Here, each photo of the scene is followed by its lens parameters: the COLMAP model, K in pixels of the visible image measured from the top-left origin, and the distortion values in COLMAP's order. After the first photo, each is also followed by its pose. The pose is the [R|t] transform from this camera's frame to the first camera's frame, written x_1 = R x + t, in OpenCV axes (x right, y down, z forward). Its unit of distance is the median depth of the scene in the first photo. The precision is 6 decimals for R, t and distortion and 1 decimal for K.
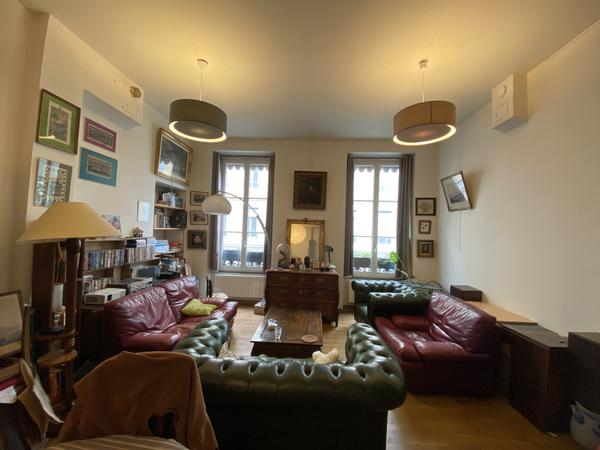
lens RADIAL K [[240.9, 0, 301.0], [0, 240.9, 223.2], [0, 0, 1]] dist [0.000090, 0.000009]
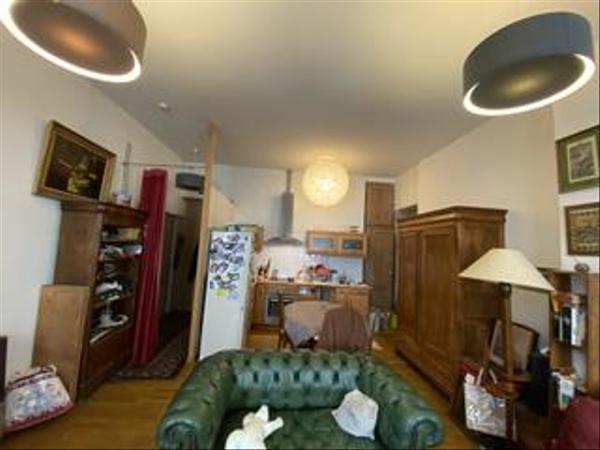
lens RADIAL K [[240.9, 0, 301.0], [0, 240.9, 225.4], [0, 0, 1]] dist [0.000090, 0.000009]
pose [[-0.985294, -0.098869, -0.139361, 0.109051], [-0.080213, 0.987776, -0.133660, 0.023714], [0.150872, -0.120515, -0.981180, 1.697990]]
